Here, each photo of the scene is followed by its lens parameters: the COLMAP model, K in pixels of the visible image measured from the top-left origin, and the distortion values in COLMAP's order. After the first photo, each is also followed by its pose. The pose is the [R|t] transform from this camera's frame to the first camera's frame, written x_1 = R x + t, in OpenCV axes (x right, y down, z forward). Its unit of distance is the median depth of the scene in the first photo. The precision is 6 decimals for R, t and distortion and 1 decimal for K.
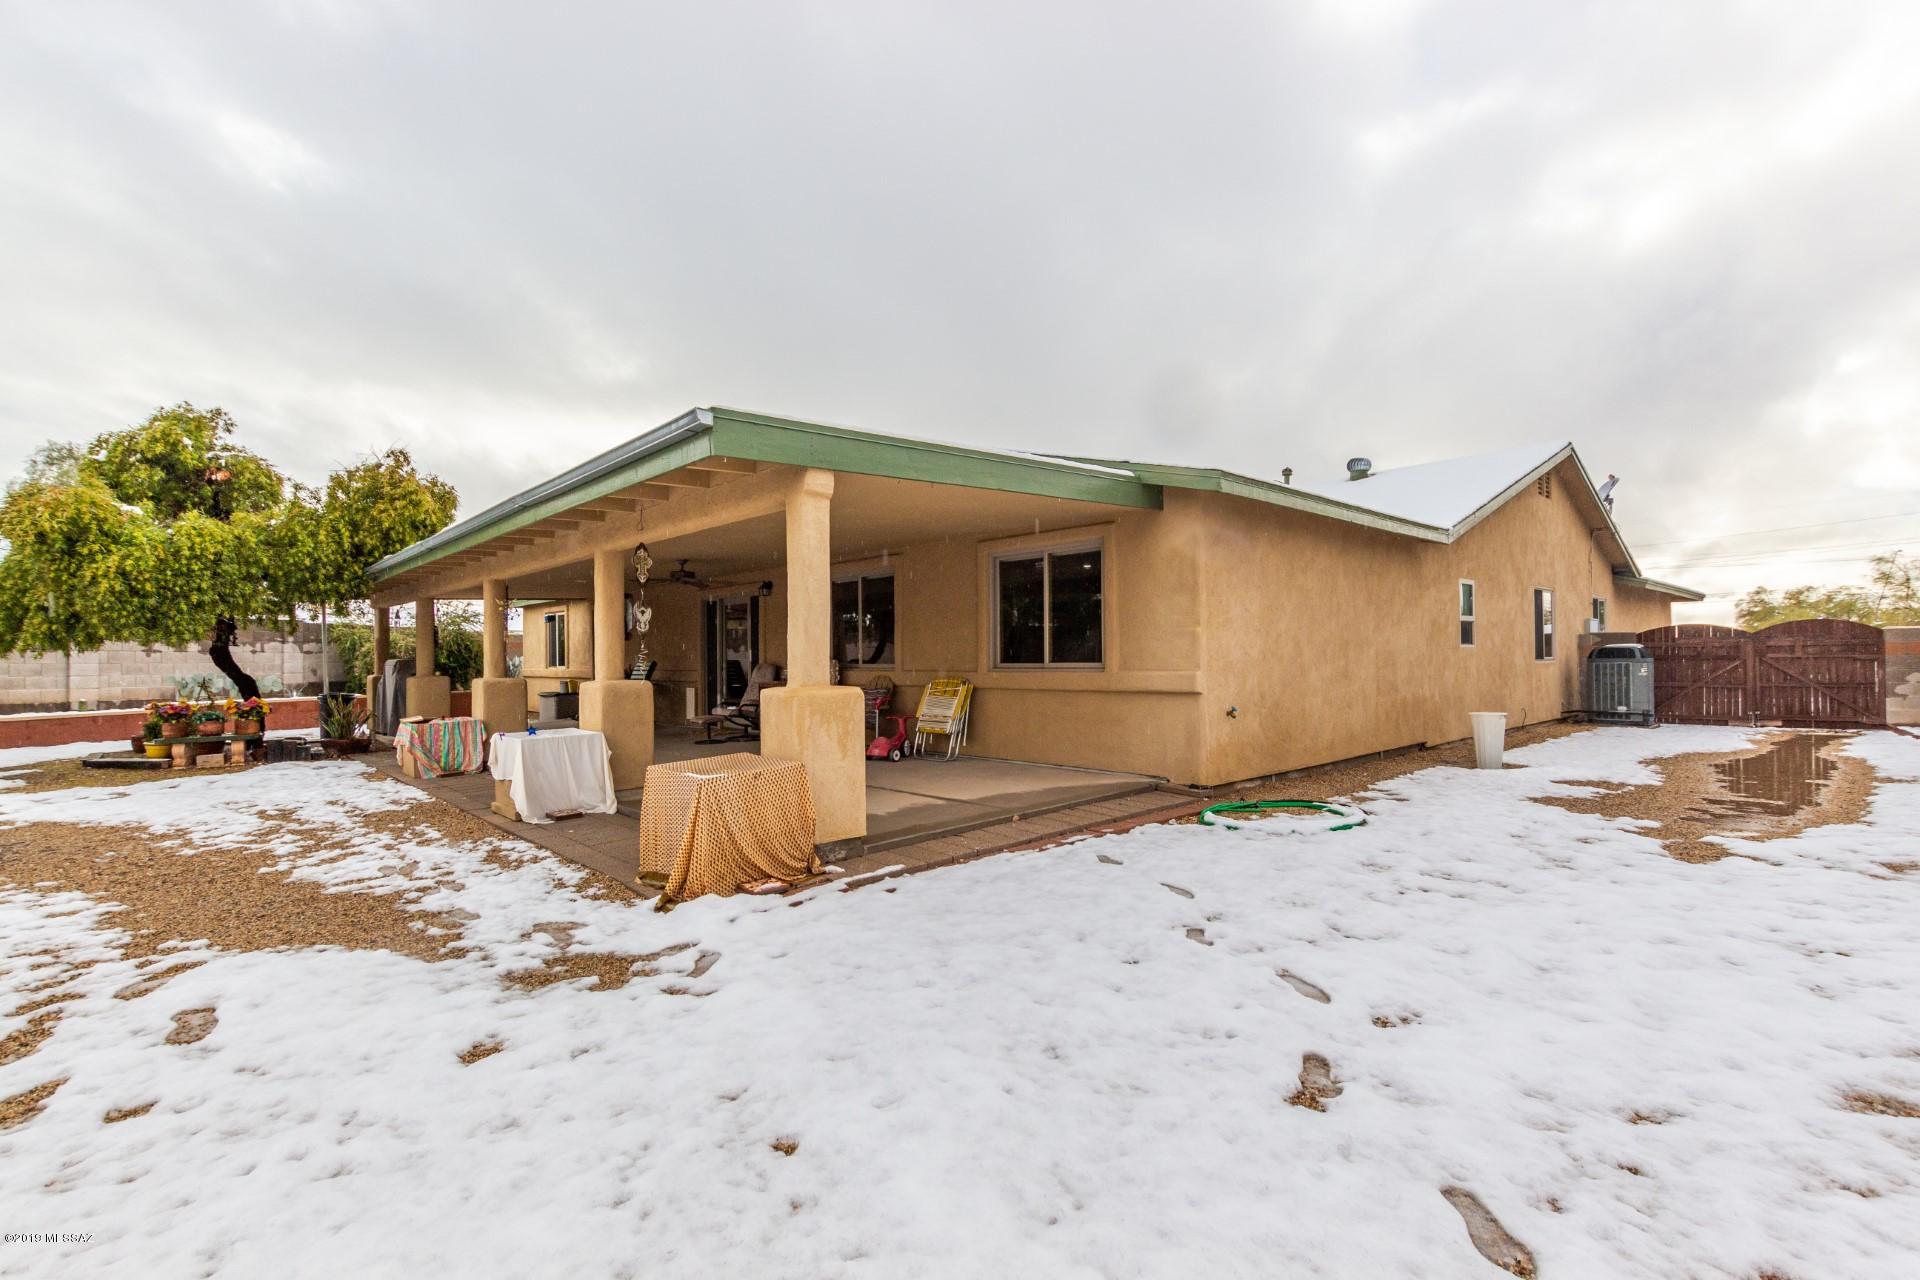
lens RADIAL K [[865.5, 0, 961.8], [0, 865.5, 644.8], [0, 0, 1]] dist [0.000444, -0.000432]
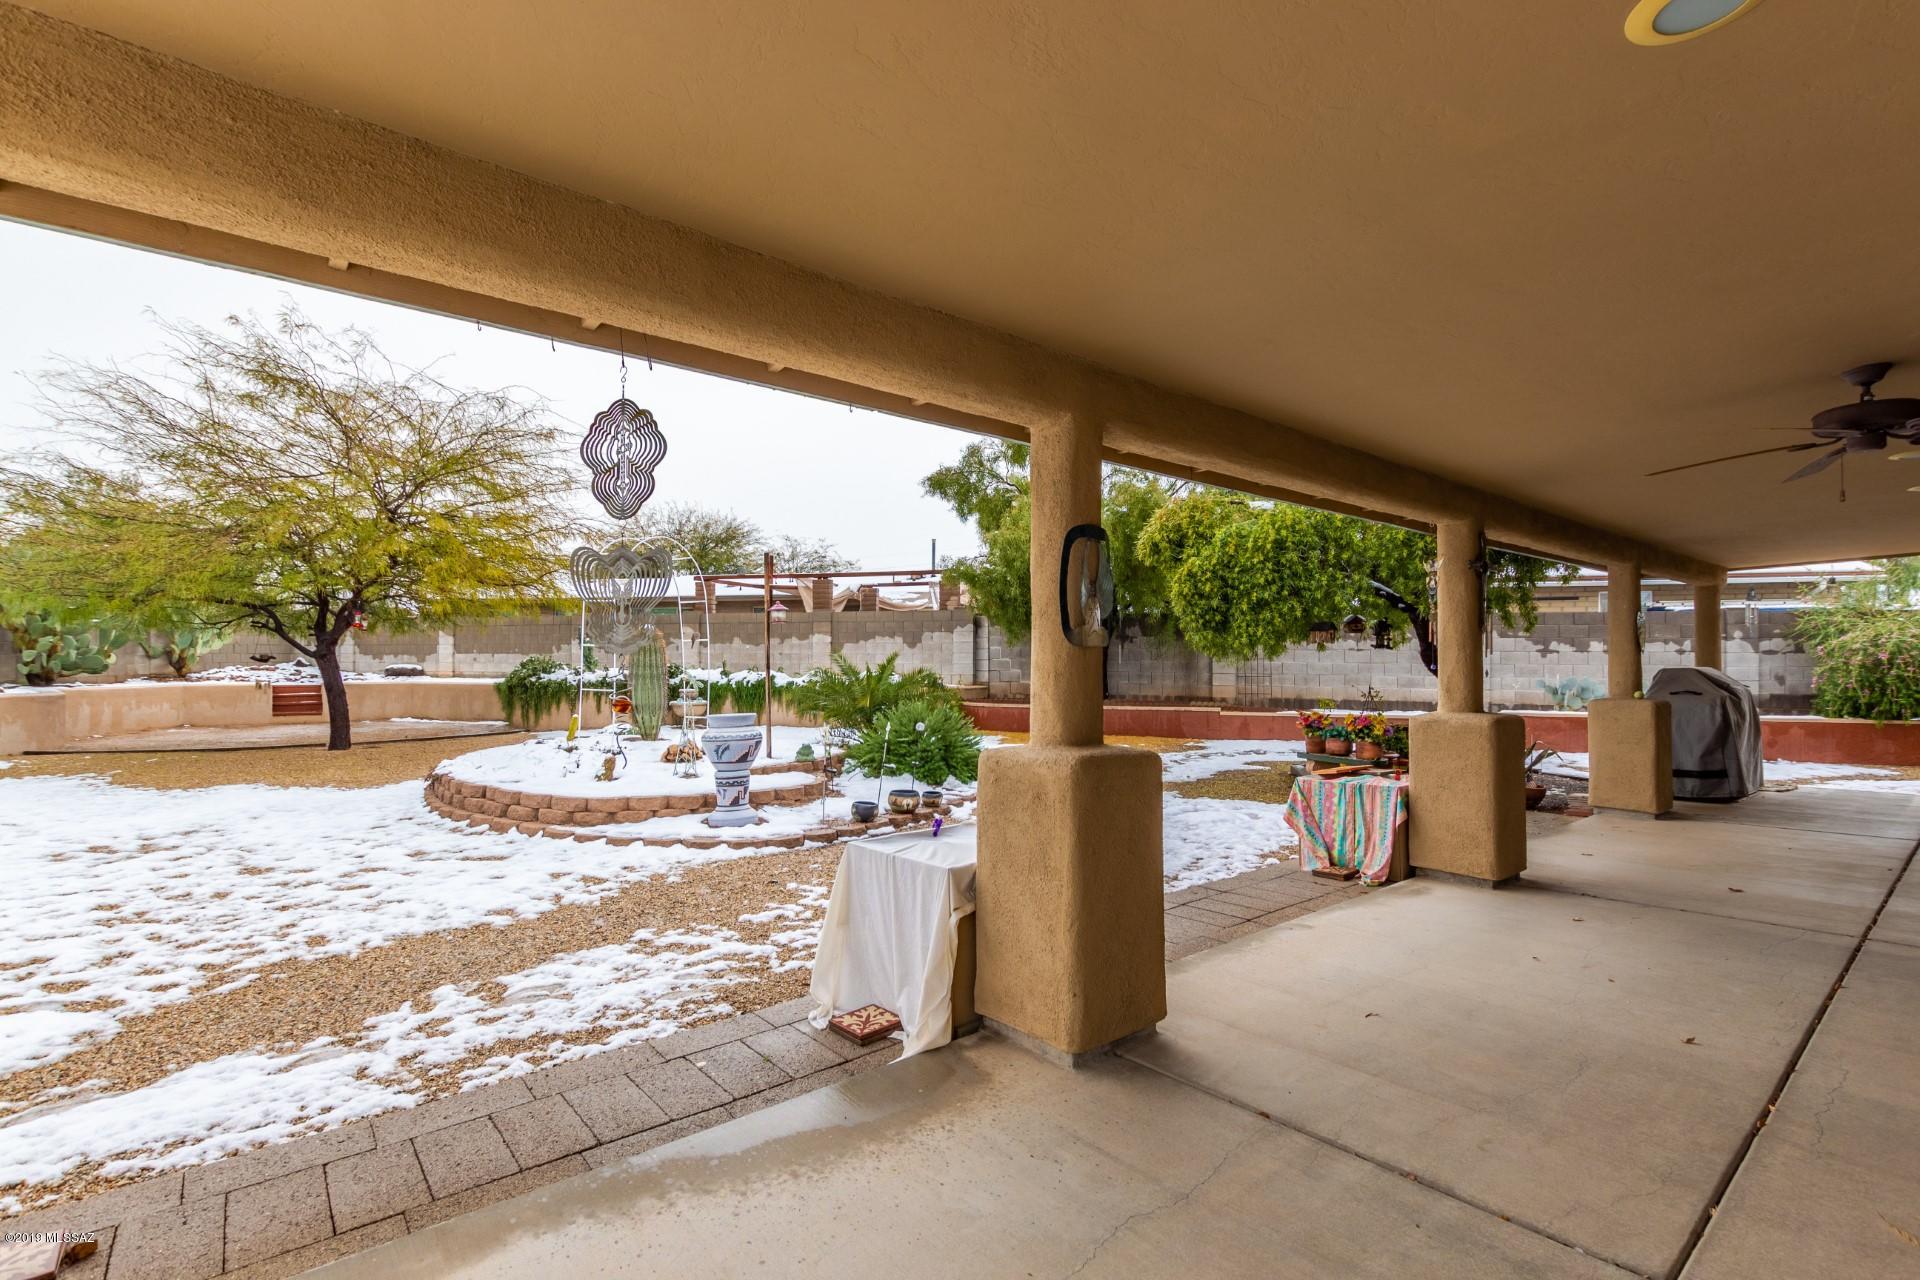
lens RADIAL K [[865.5, 0, 960.7], [0, 865.5, 638.9], [0, 0, 1]] dist [0.000444, -0.000432]
pose [[-0.060038, -0.013731, -0.998102, 0.001087], [0.014458, 0.999789, -0.014624, -0.001905], [0.998091, -0.015309, -0.059827, 0.762776]]
